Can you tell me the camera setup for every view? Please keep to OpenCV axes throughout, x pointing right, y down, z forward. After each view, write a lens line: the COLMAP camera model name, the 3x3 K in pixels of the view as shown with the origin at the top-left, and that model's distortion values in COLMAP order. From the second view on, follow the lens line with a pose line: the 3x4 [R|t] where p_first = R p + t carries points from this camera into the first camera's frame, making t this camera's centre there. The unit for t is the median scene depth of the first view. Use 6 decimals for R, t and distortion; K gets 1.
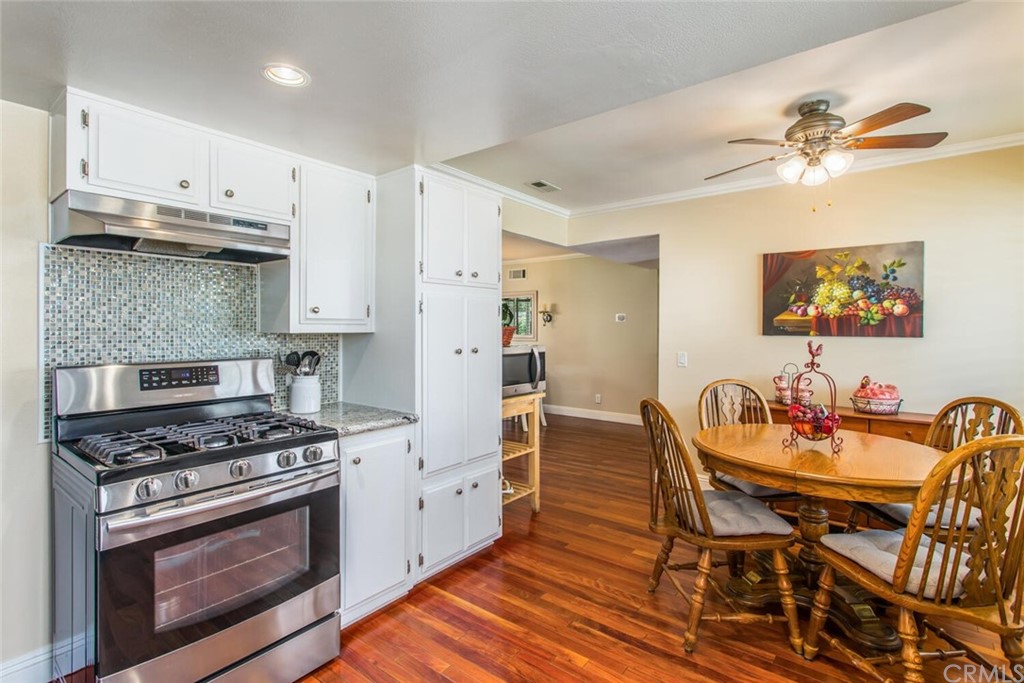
lens RADIAL K [[488.3, 0, 508.4], [0, 488.3, 329.6], [0, 0, 1]] dist [0.002088, 0.001183]
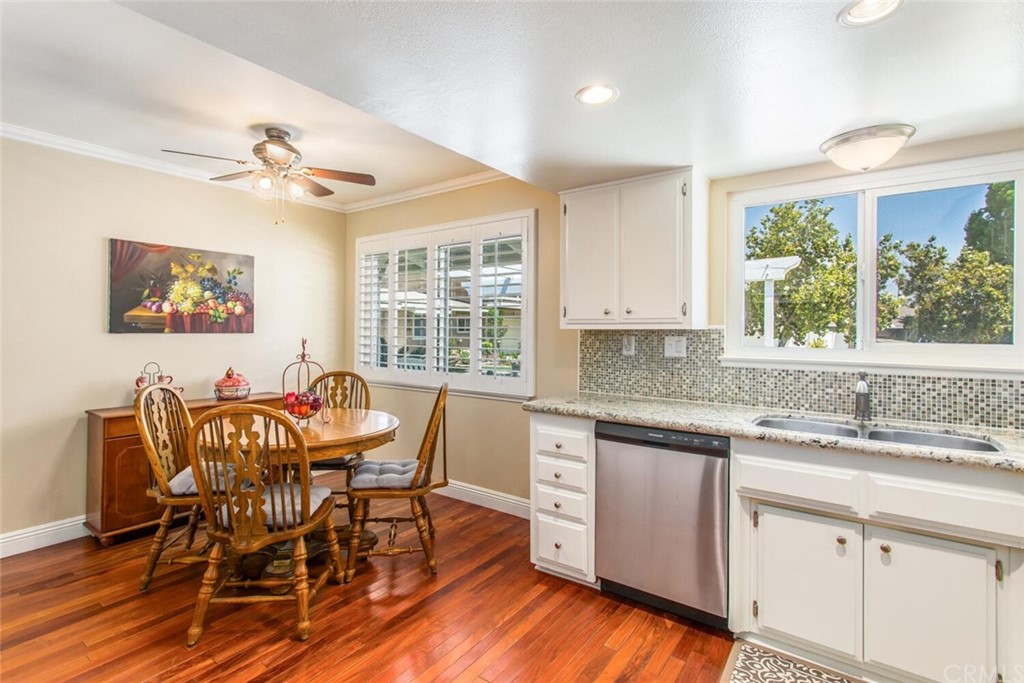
lens RADIAL K [[488.3, 0, 508.4], [0, 488.3, 329.6], [0, 0, 1]] dist [0.002088, 0.001183]
pose [[-0.037338, -0.005254, 0.999289, -0.485493], [-0.001995, 0.999985, 0.005184, -0.000477], [-0.999301, -0.001800, -0.037348, 0.440691]]
